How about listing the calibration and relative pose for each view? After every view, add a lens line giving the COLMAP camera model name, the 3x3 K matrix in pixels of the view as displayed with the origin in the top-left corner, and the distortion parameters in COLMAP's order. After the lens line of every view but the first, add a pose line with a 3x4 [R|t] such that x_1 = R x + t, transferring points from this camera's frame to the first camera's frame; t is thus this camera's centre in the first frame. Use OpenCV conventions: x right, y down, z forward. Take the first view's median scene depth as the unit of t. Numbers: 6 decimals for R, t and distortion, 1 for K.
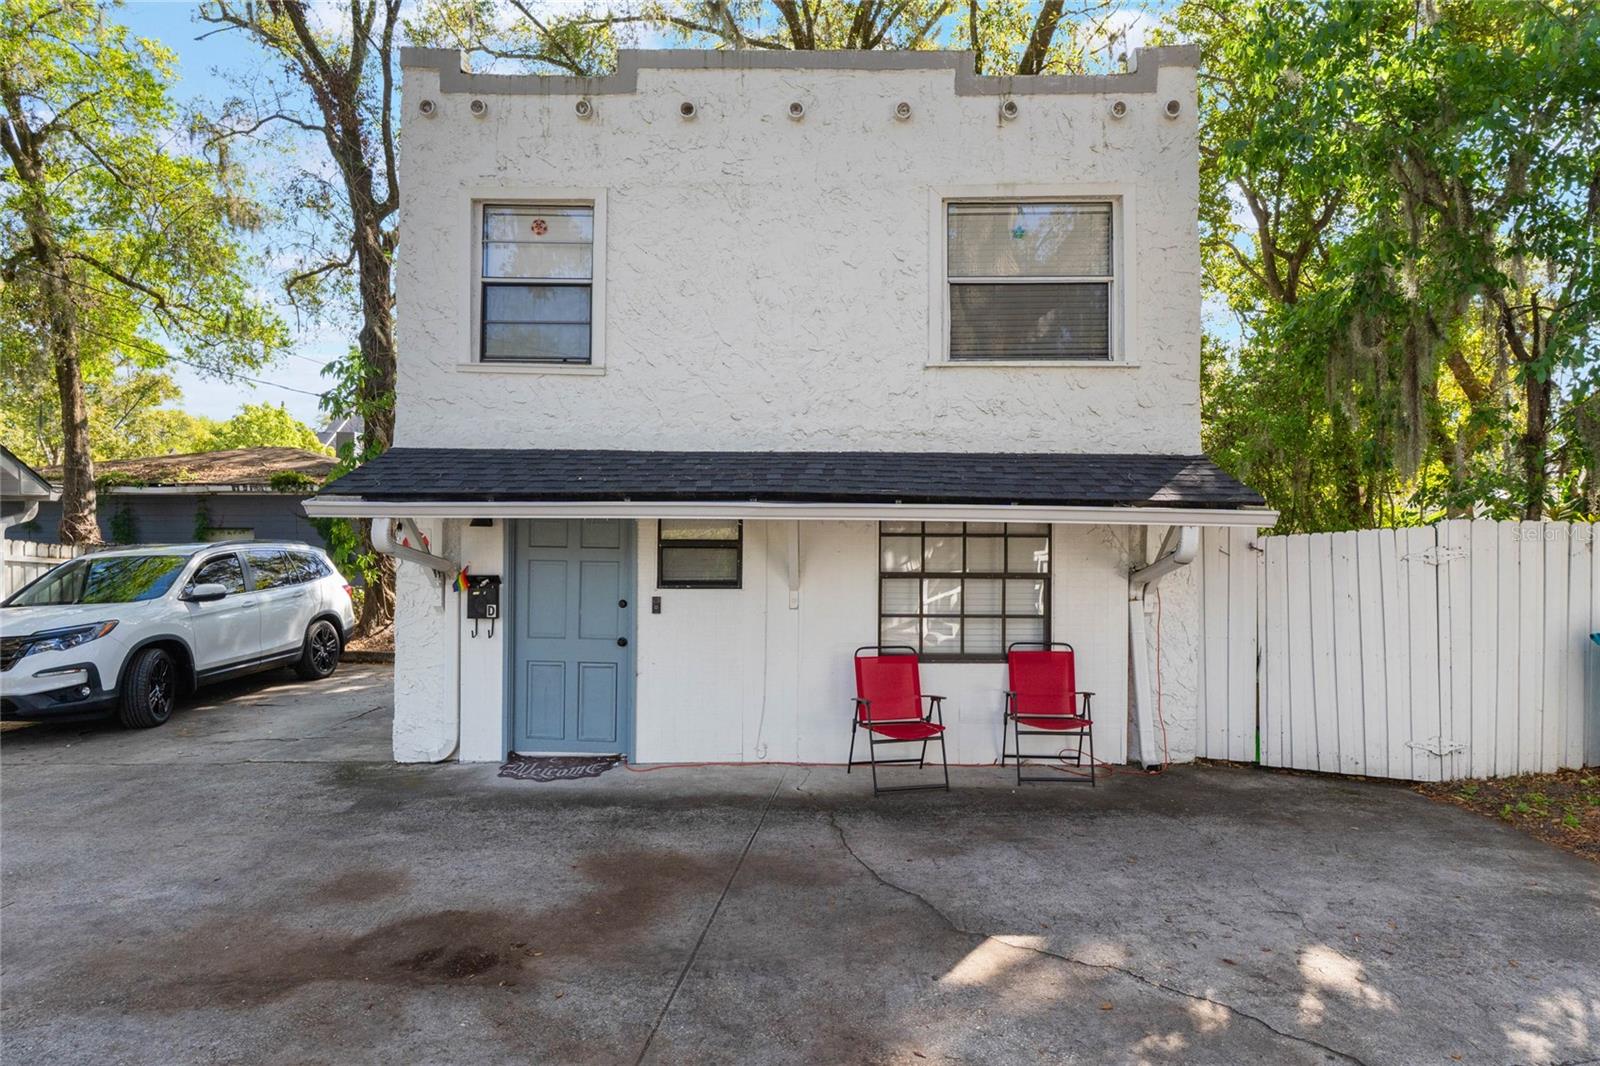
lens RADIAL K [[842.4, 0, 807.2], [0, 842.4, 532.0], [0, 0, 1]] dist [-0.017332, 0.001708]
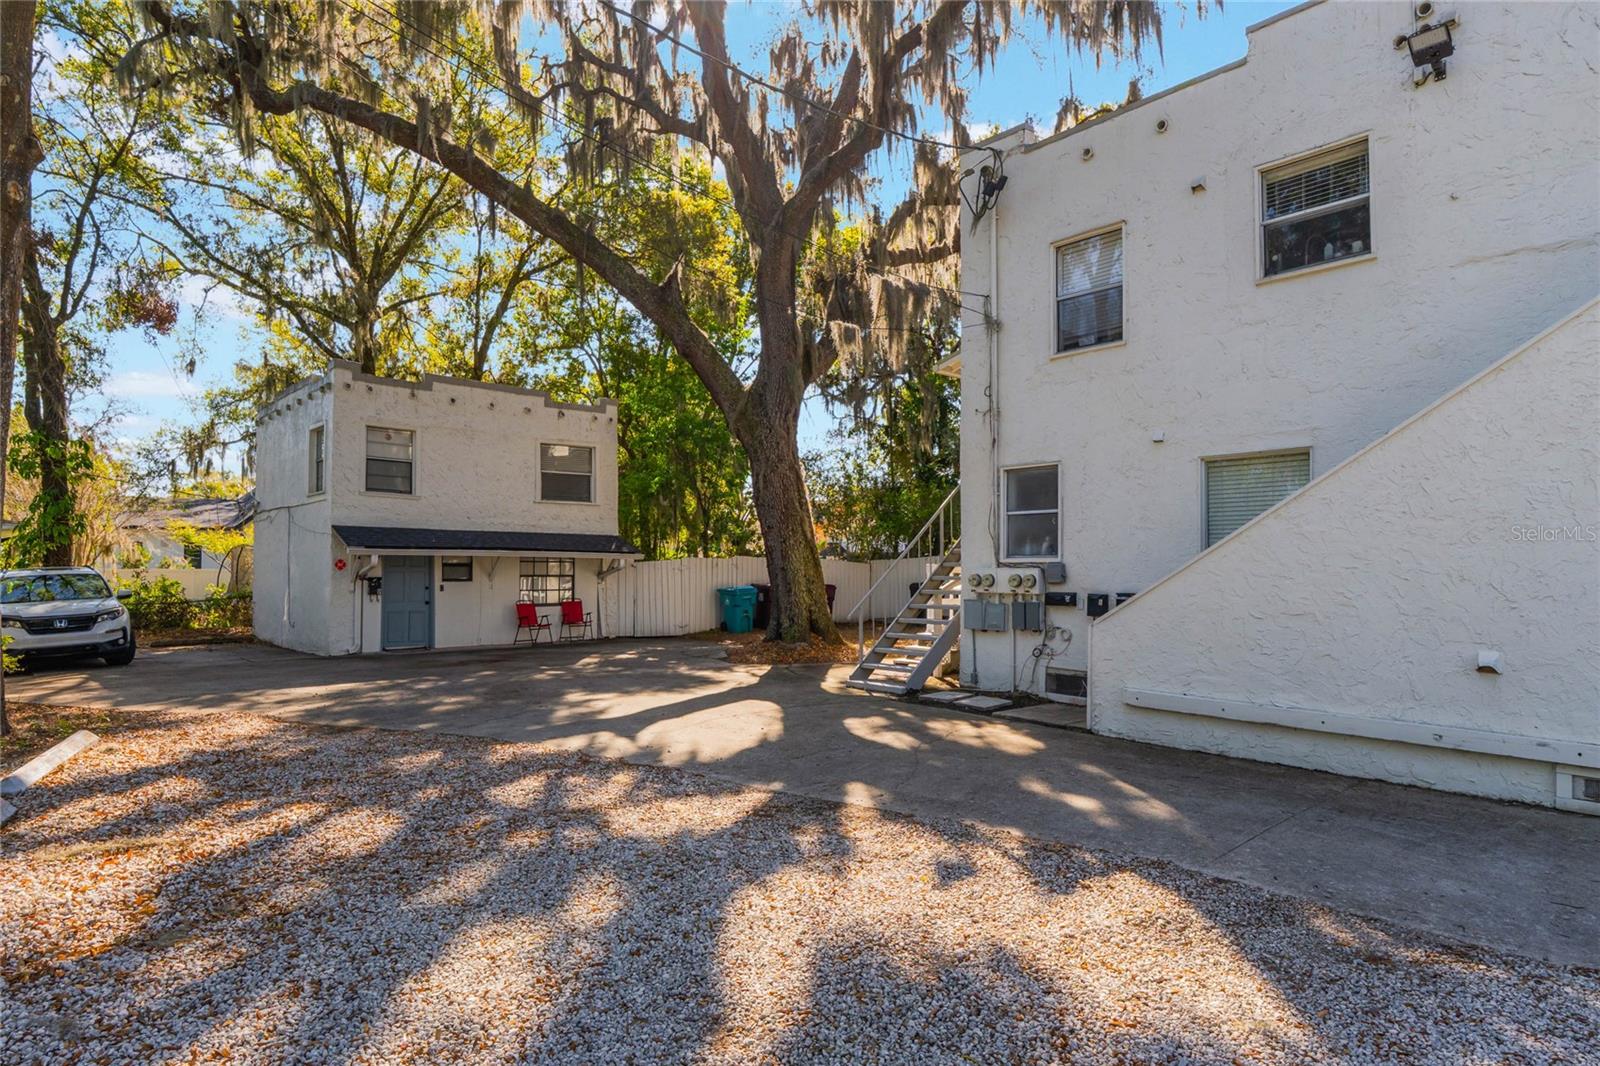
lens RADIAL K [[929.9, 0, 792.8], [0, 929.9, 523.5], [0, 0, 1]] dist [-0.005147, -0.002578]
pose [[0.725531, 0.030494, 0.687513, -1.382078], [0.002536, 0.998893, -0.046981, 0.024142], [-0.688185, 0.035830, 0.724650, -1.869833]]
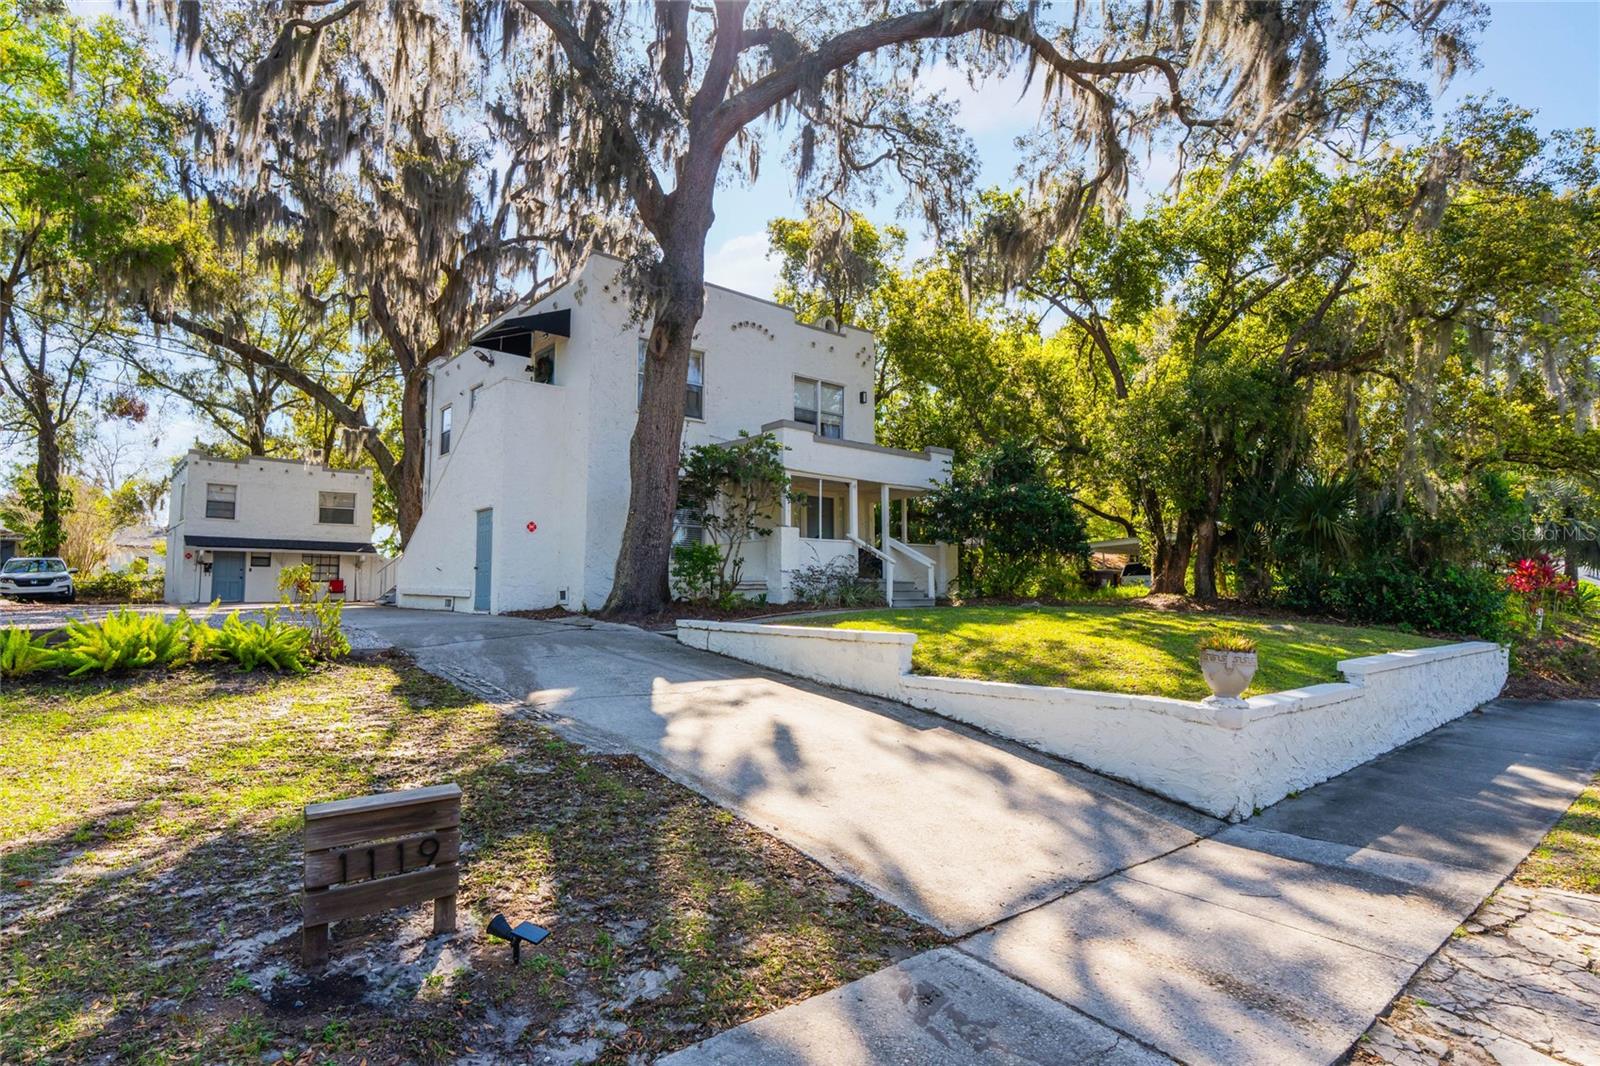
lens RADIAL K [[842.4, 0, 826.4], [0, 842.4, 507.3], [0, 0, 1]] dist [-0.017332, 0.001708]
pose [[0.714632, 0.065718, 0.696407, -1.194943], [0.006375, 0.994924, -0.100430, 0.236552], [-0.699472, 0.076210, 0.710585, -4.855285]]
